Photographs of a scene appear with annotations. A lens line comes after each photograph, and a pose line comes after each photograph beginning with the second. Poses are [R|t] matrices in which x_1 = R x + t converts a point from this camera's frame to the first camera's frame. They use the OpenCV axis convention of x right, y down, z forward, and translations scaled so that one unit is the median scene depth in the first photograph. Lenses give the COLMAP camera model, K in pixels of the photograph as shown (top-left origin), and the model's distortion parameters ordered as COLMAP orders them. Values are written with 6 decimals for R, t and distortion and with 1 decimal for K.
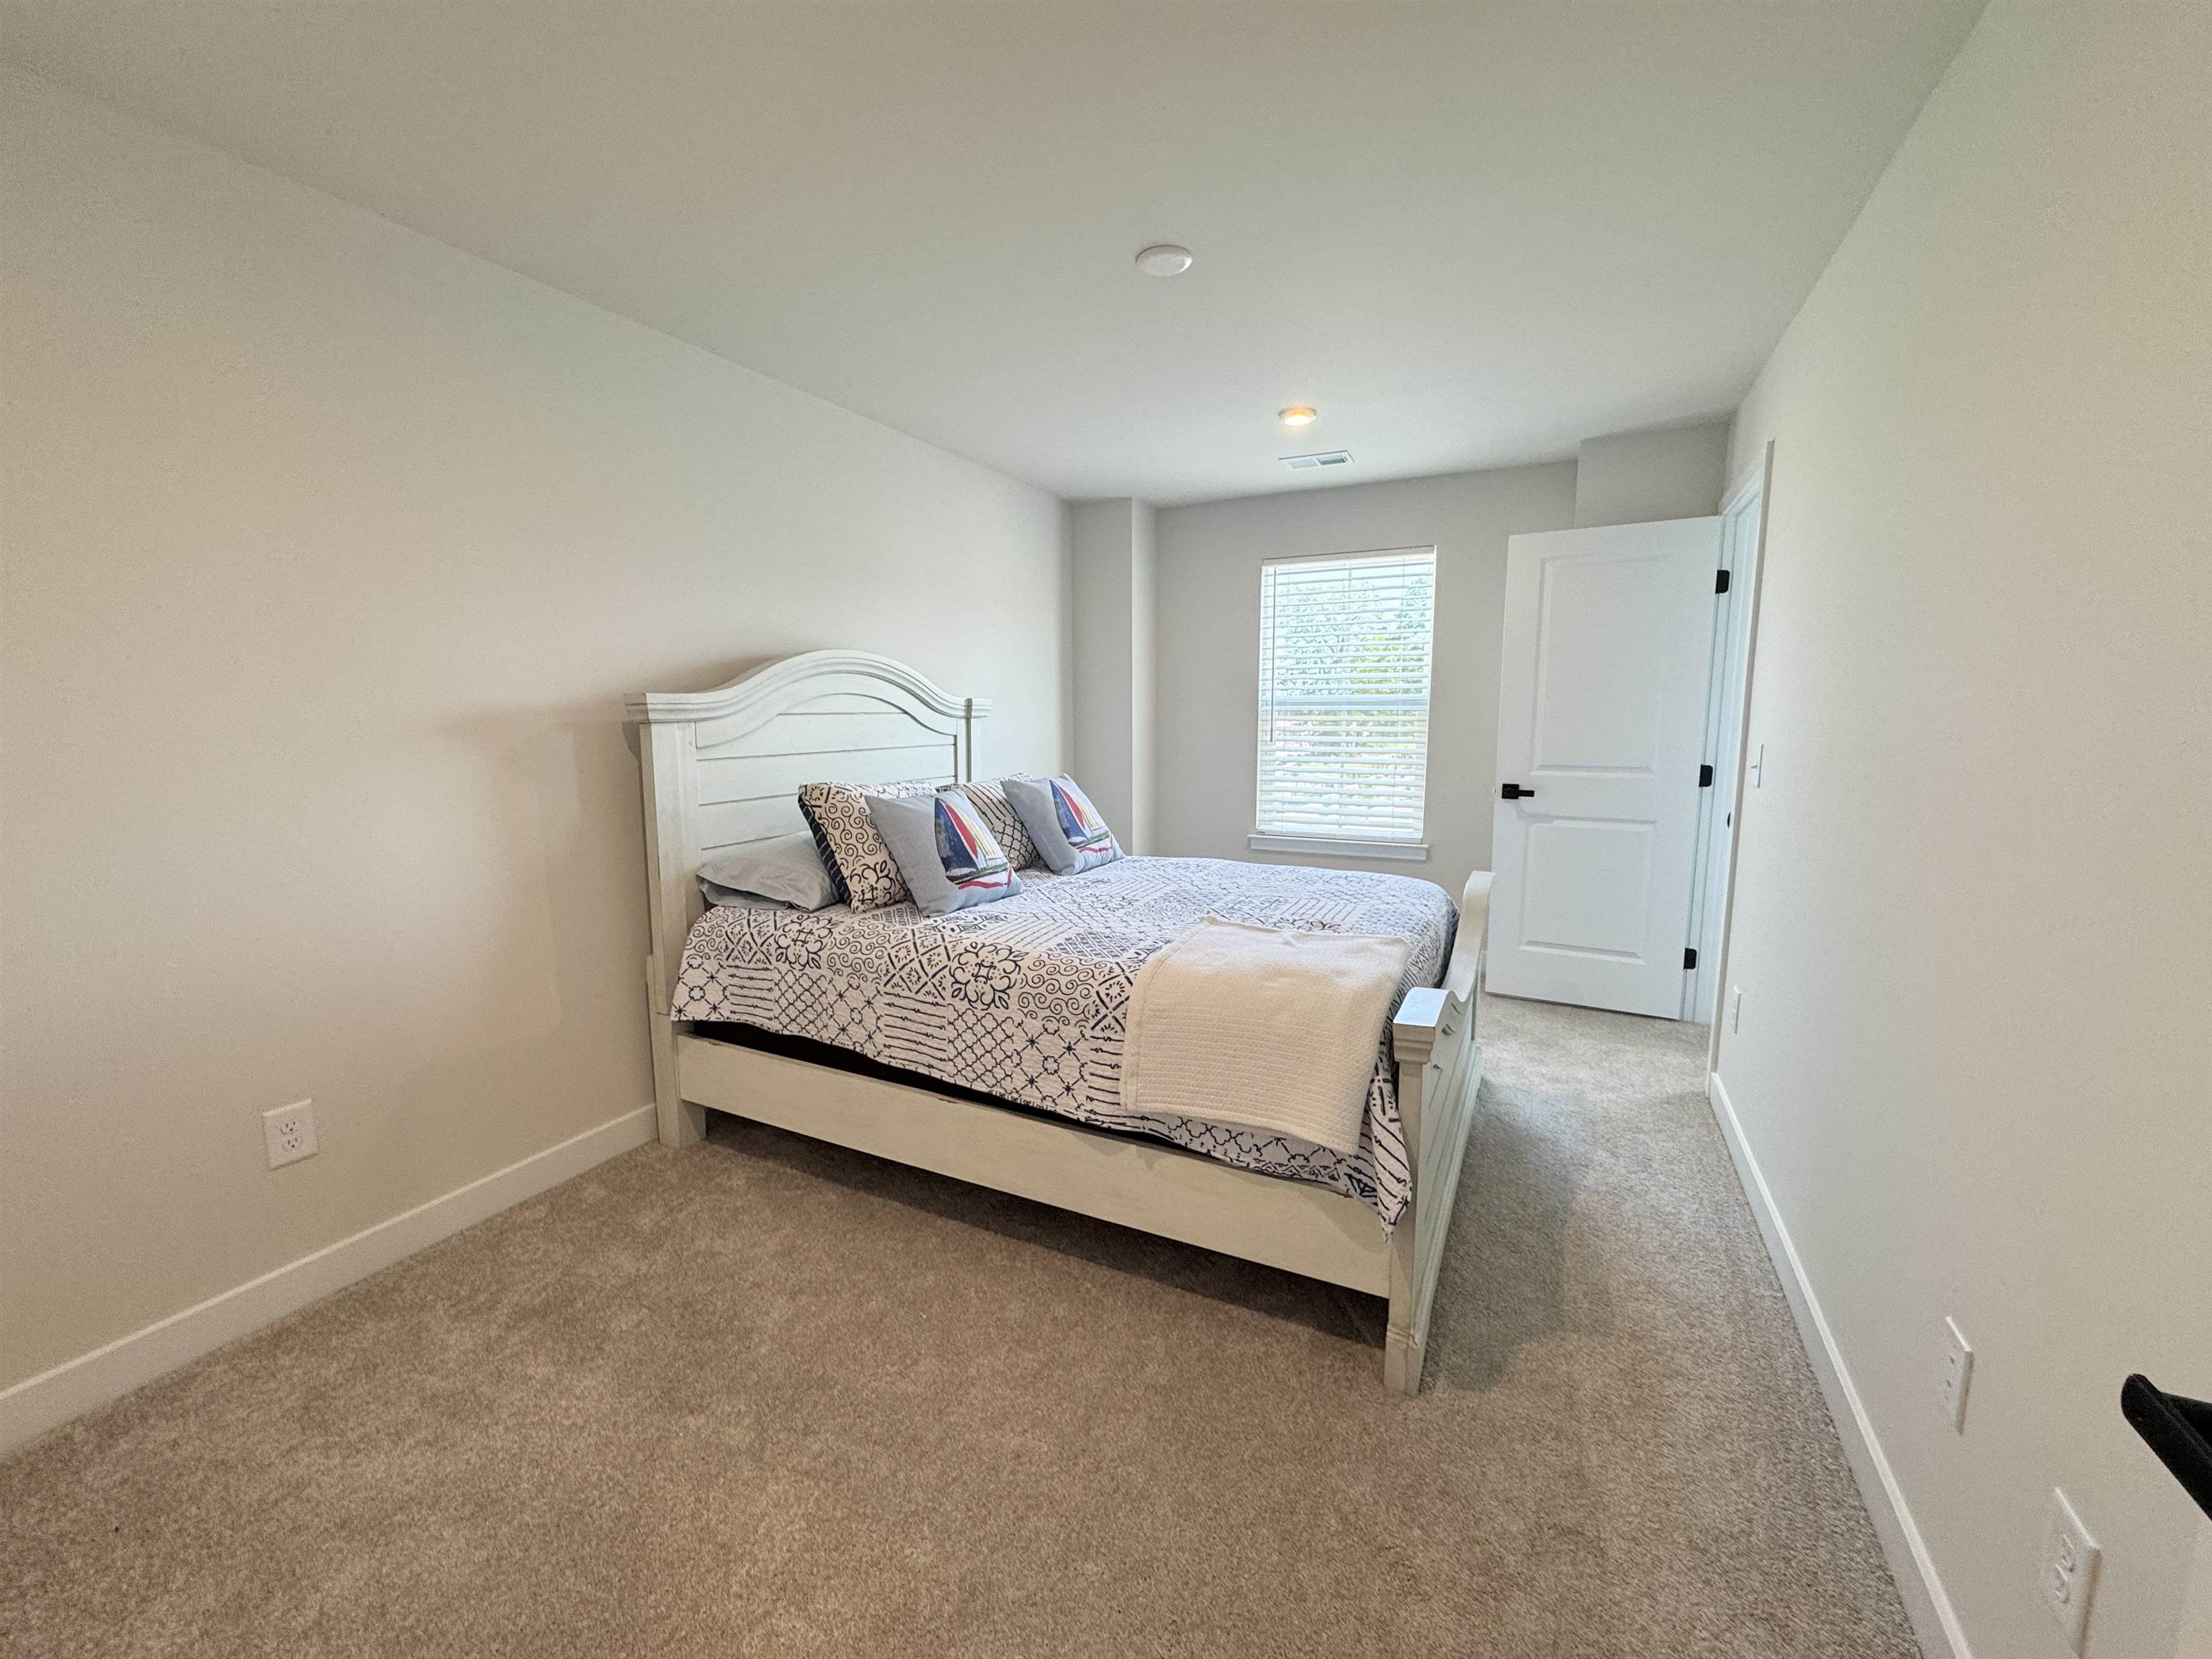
lens RADIAL K [[882.9, 0, 1112.0], [0, 882.9, 830.5], [0, 0, 1]] dist [-0.007521, 0.001056]
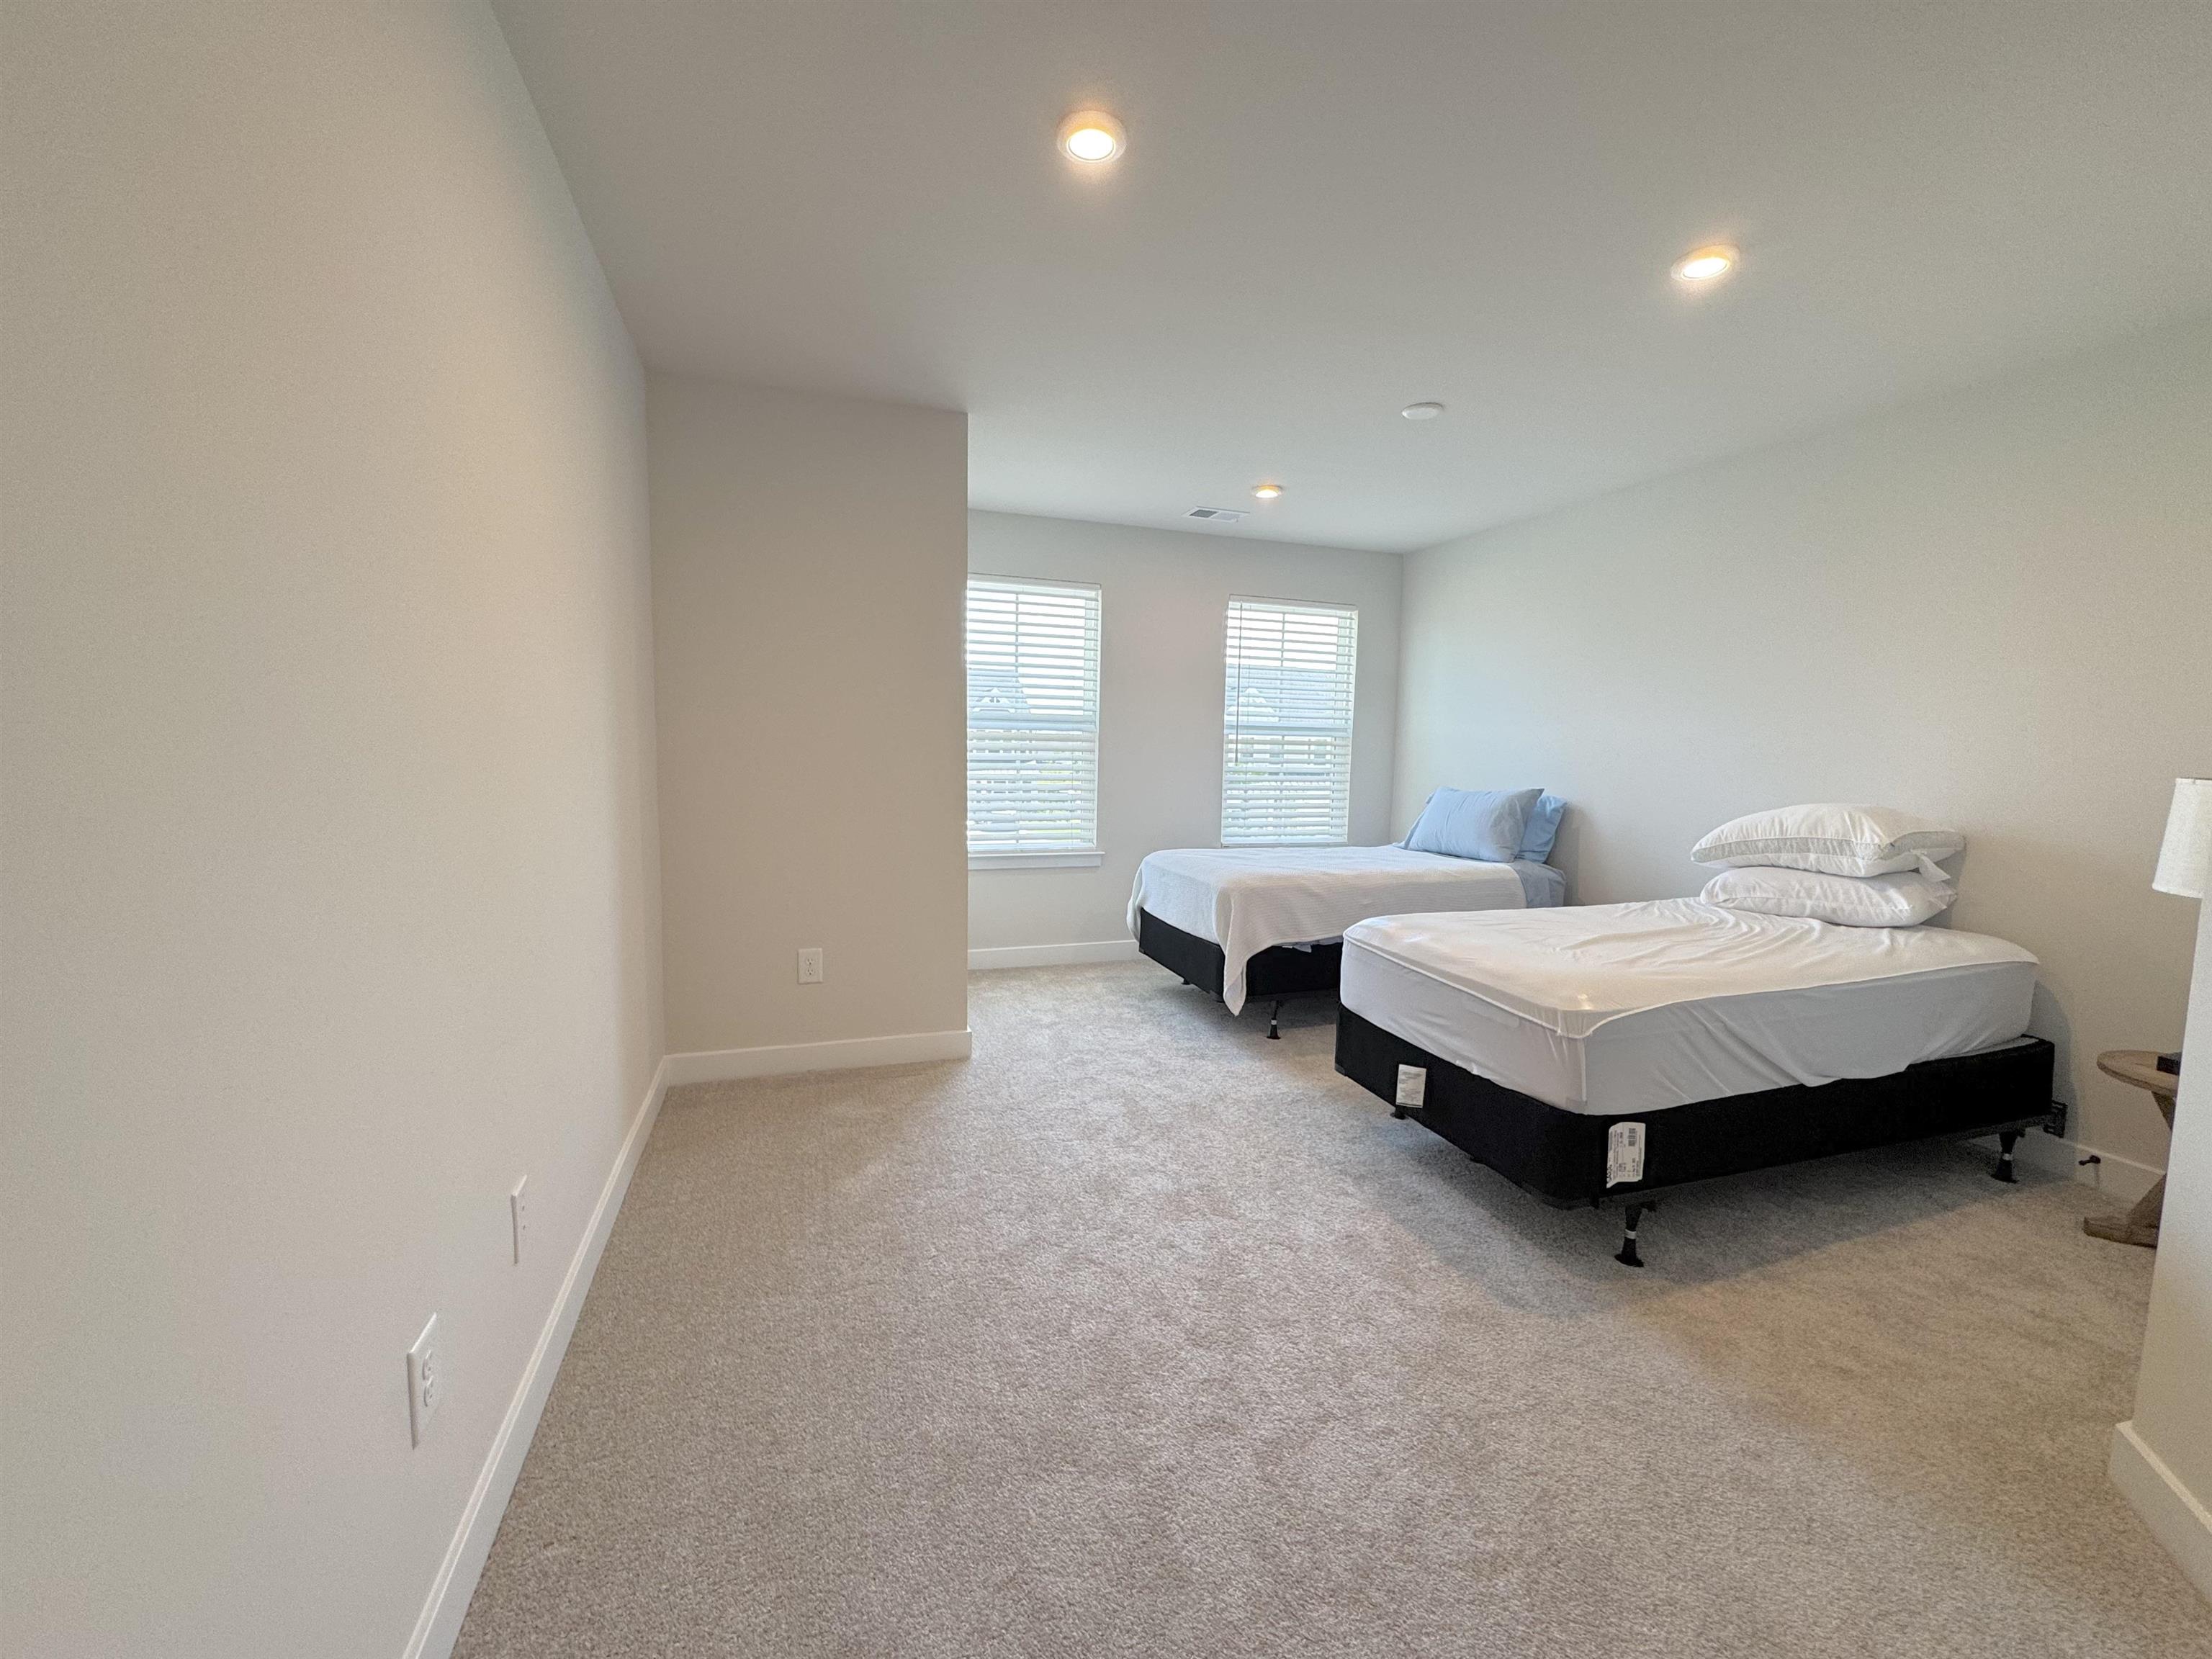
lens RADIAL K [[882.9, 0, 1113.2], [0, 882.9, 827.5], [0, 0, 1]] dist [-0.007521, 0.001056]
pose [[0.696189, -0.055324, 0.715724, -0.701342], [0.067547, 0.997651, 0.011413, -0.043826], [-0.714674, 0.040400, 0.698290, 0.351013]]
